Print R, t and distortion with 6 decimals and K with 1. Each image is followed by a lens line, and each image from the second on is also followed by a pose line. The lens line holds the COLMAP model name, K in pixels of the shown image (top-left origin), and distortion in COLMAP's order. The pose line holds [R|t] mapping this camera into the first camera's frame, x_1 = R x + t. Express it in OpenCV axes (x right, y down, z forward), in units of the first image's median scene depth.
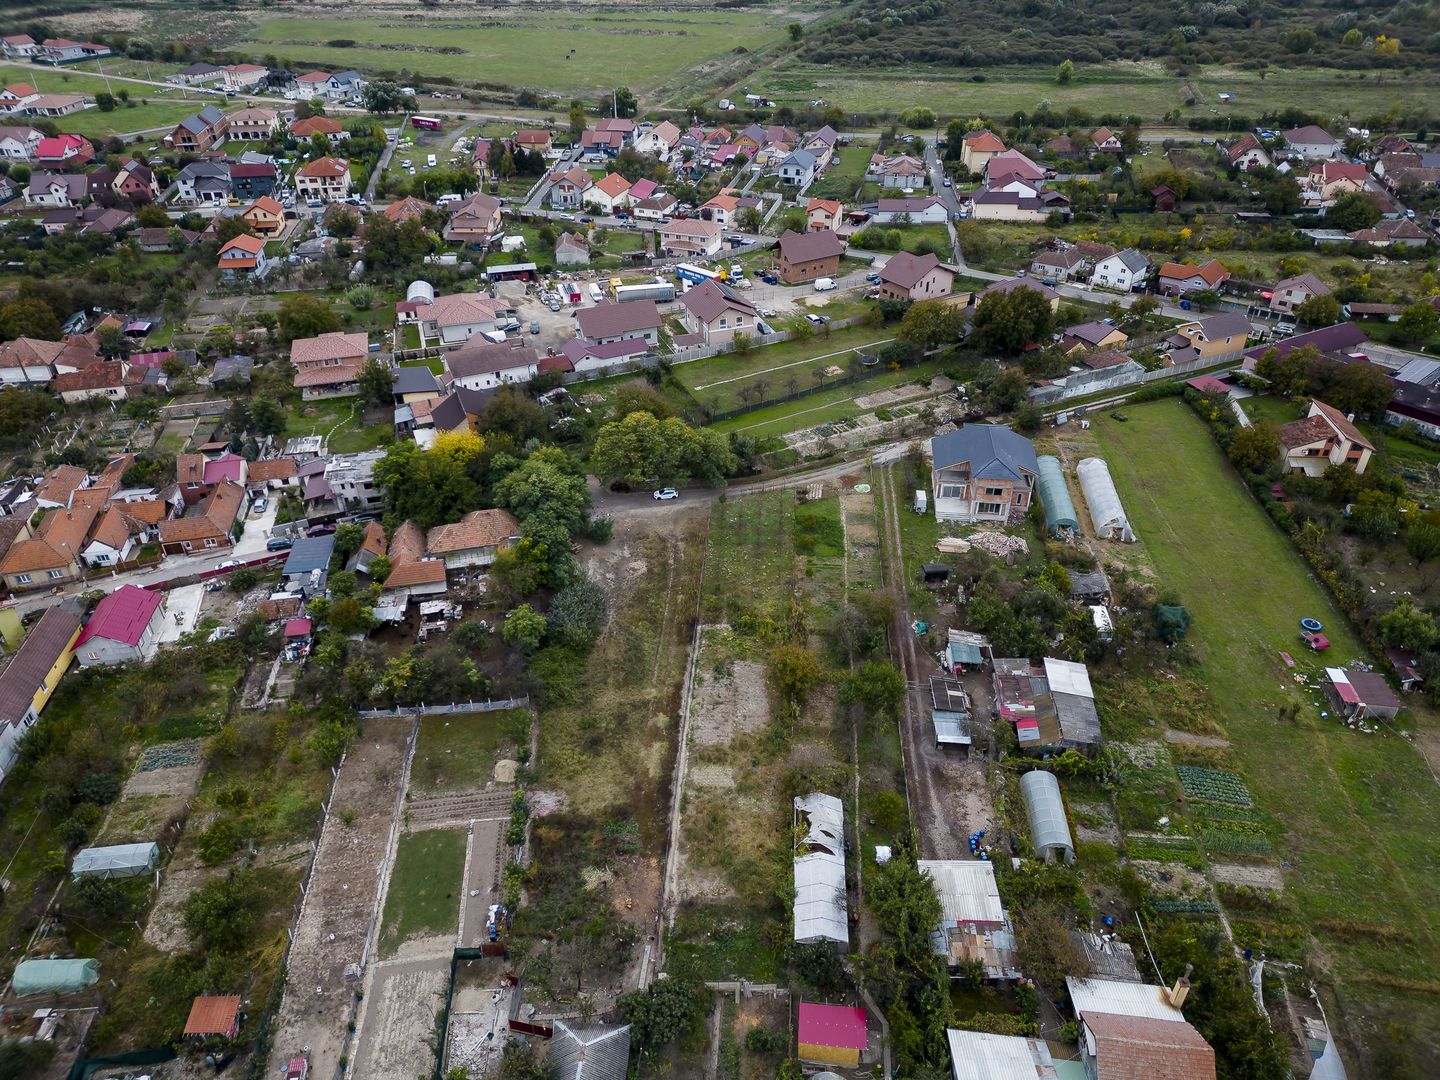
lens RADIAL K [[1001.7, 0, 716.6], [0, 1001.7, 537.6], [0, 0, 1]] dist [0.082772, -0.079238]
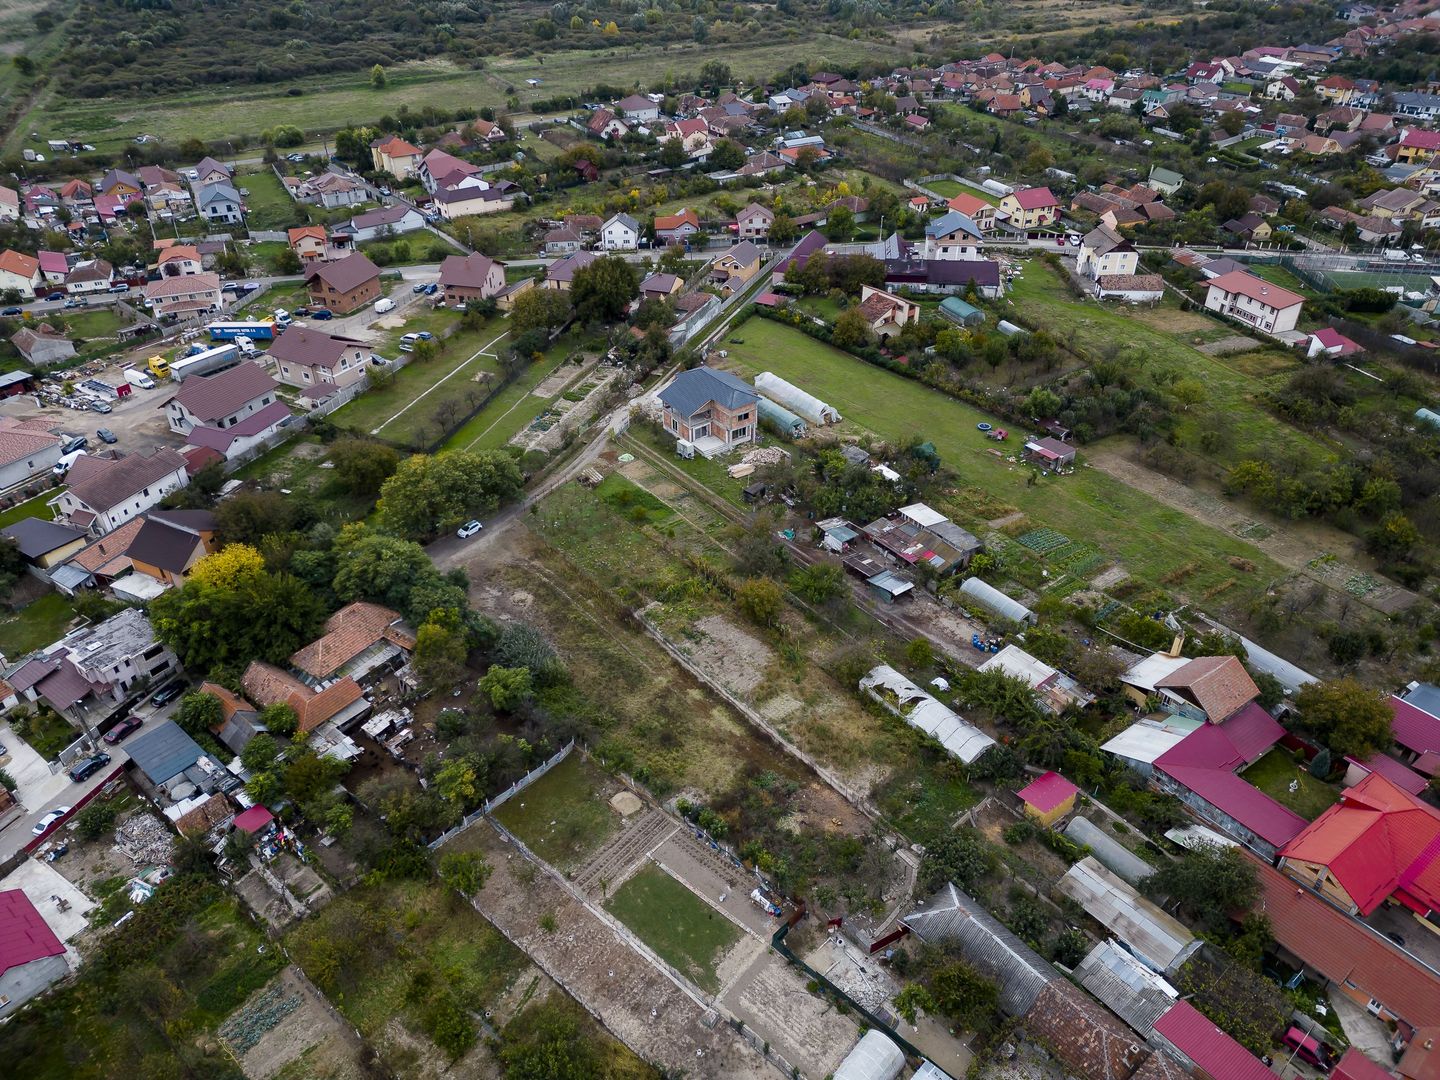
lens RADIAL K [[1001.7, 0, 716.6], [0, 1001.7, 537.6], [0, 0, 1]] dist [0.082772, -0.079238]
pose [[0.739225, -0.373642, 0.560302, -0.417551], [0.377587, 0.918857, 0.114584, -0.057705], [-0.557651, 0.126860, 0.820324, 0.086746]]
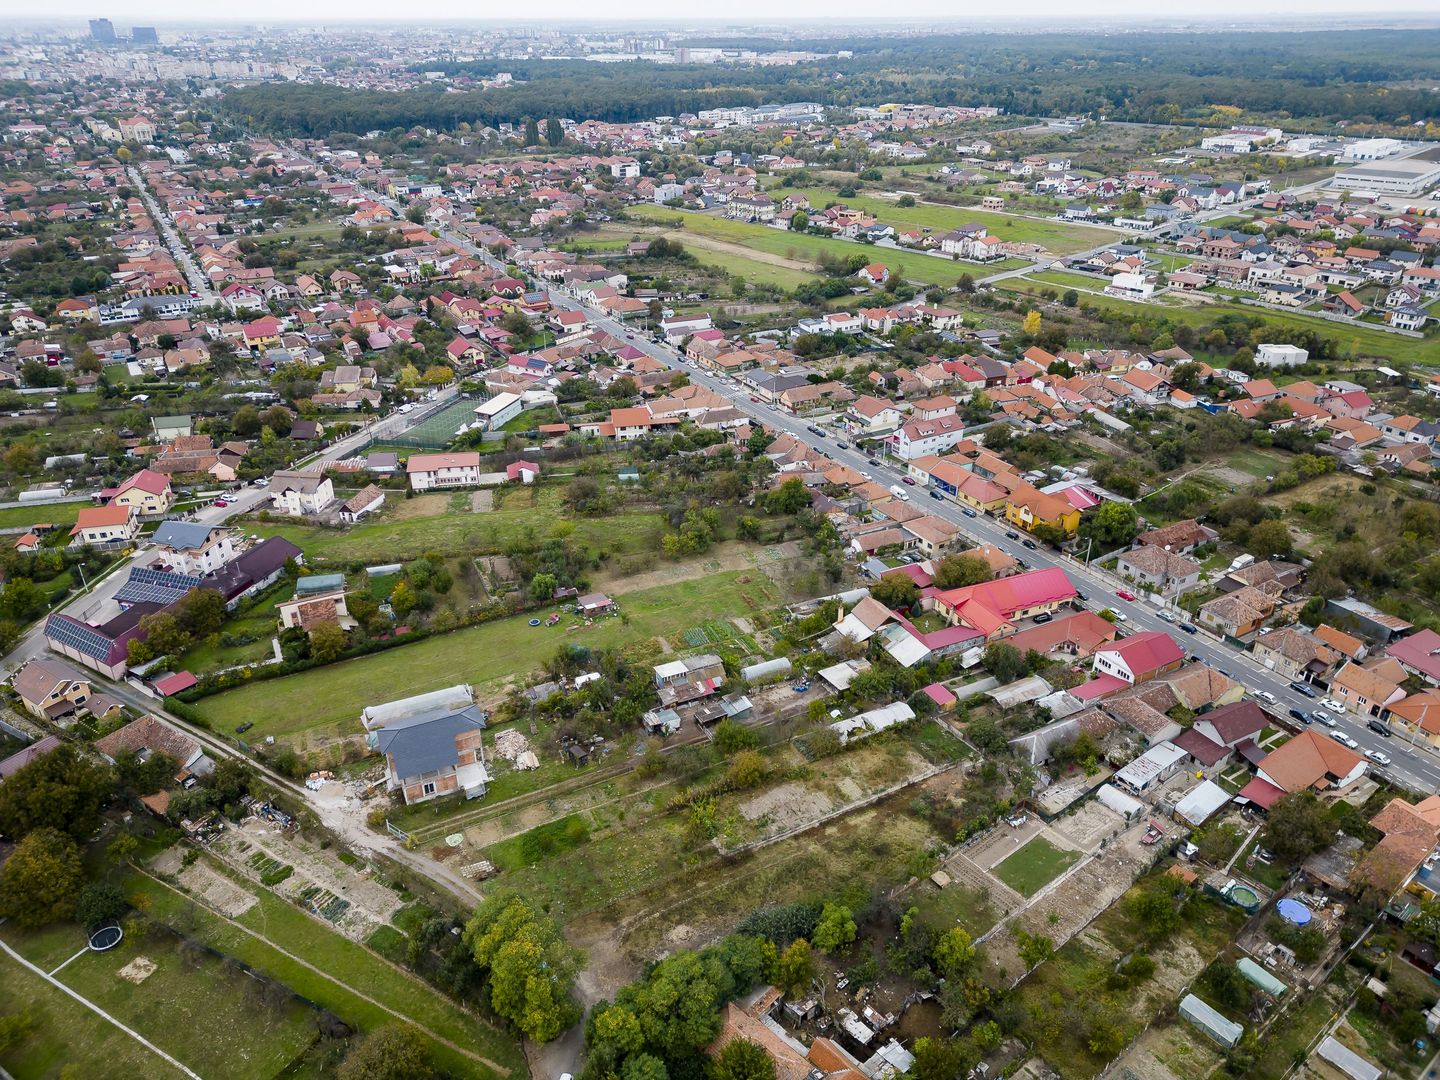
lens RADIAL K [[1001.7, 0, 716.6], [0, 1001.7, 537.6], [0, 0, 1]] dist [0.082772, -0.079238]
pose [[-0.526372, -0.383233, 0.758990, -0.644377], [0.481031, 0.601844, 0.637489, -0.753436], [-0.701100, 0.700654, -0.132447, 0.755839]]
